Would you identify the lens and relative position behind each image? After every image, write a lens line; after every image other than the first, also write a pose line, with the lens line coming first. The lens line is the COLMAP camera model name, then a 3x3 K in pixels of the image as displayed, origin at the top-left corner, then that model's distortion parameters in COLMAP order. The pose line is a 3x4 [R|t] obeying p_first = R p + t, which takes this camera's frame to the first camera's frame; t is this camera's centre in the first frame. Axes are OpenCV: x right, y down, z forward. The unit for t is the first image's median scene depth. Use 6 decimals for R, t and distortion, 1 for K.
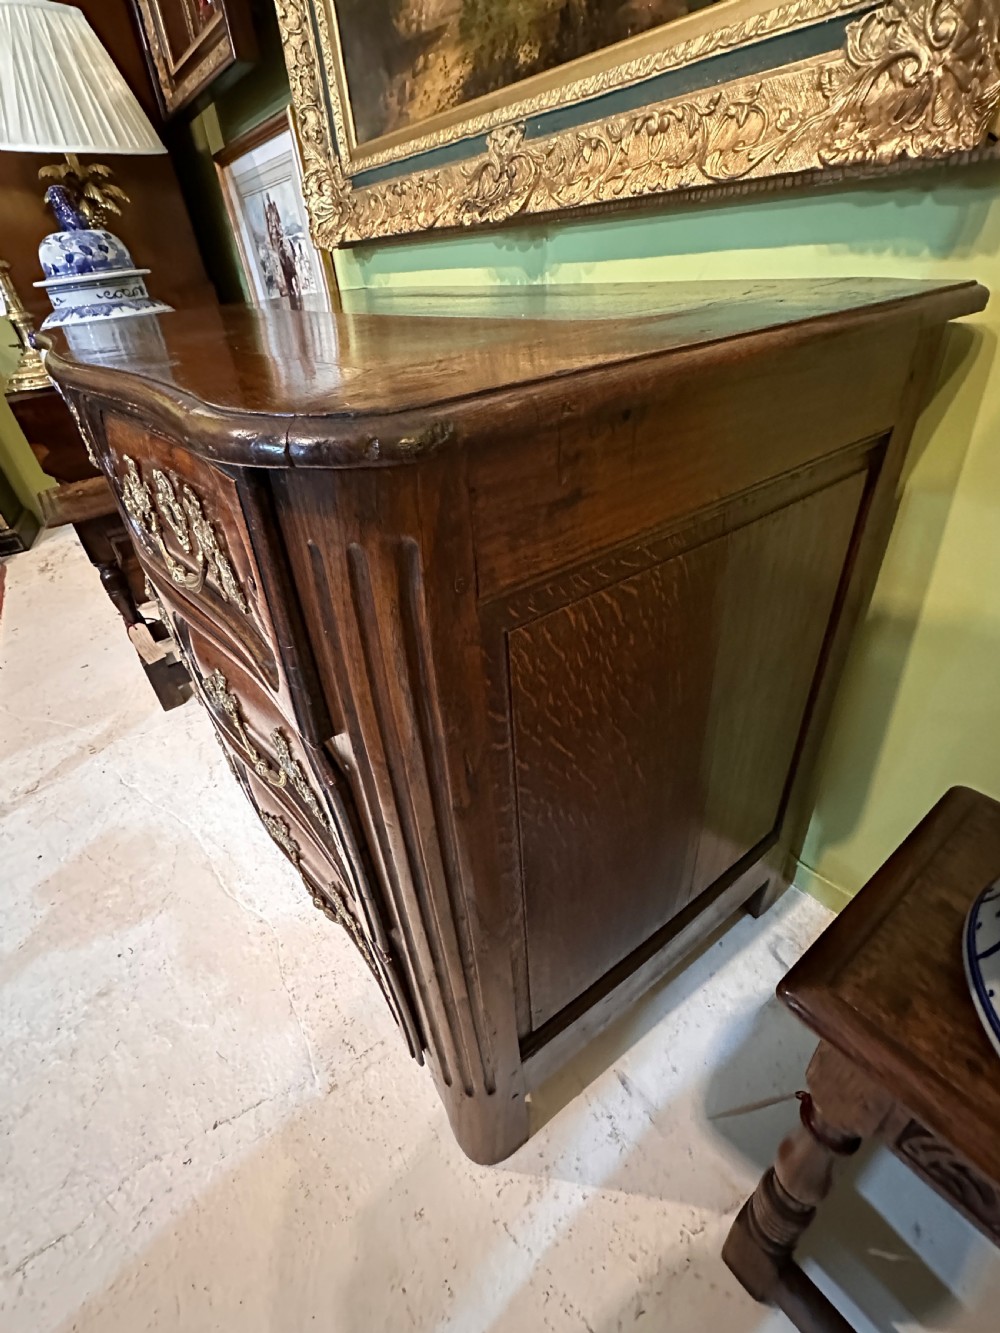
lens RADIAL K [[606.7, 0, 492.9], [0, 606.7, 659.1], [0, 0, 1]] dist [-0.007715, 0.003238]
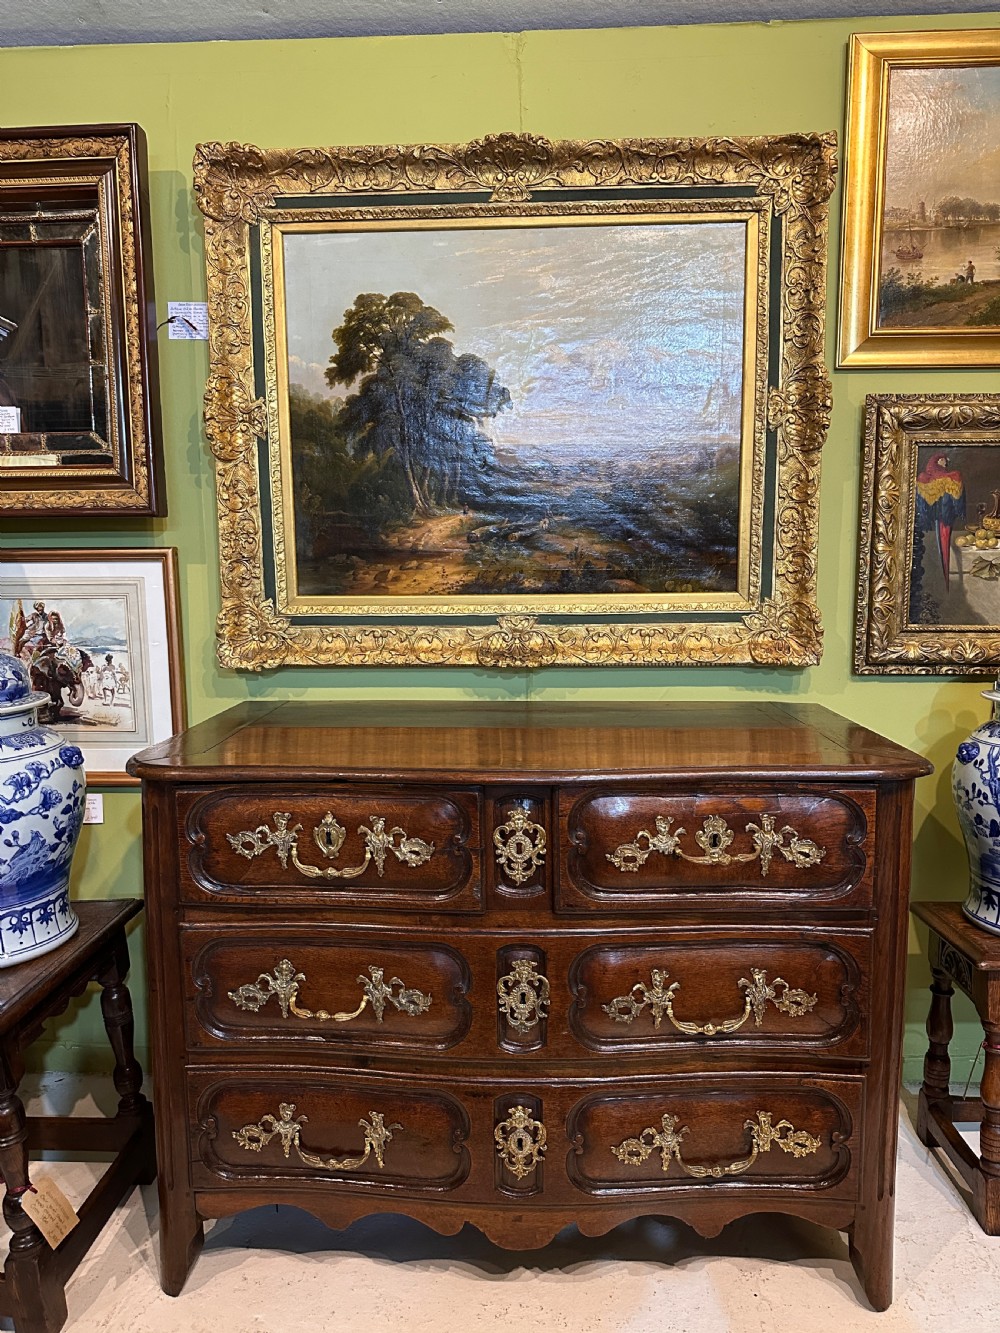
lens RADIAL K [[921.3, 0, 489.9], [0, 921.3, 670.0], [0, 0, 1]] dist [0.087055, -0.105918]
pose [[0.637121, -0.015340, 0.770611, -1.727503], [0.396356, 0.863998, -0.310499, -0.048295], [-0.661043, 0.503262, 0.556551, -0.186913]]
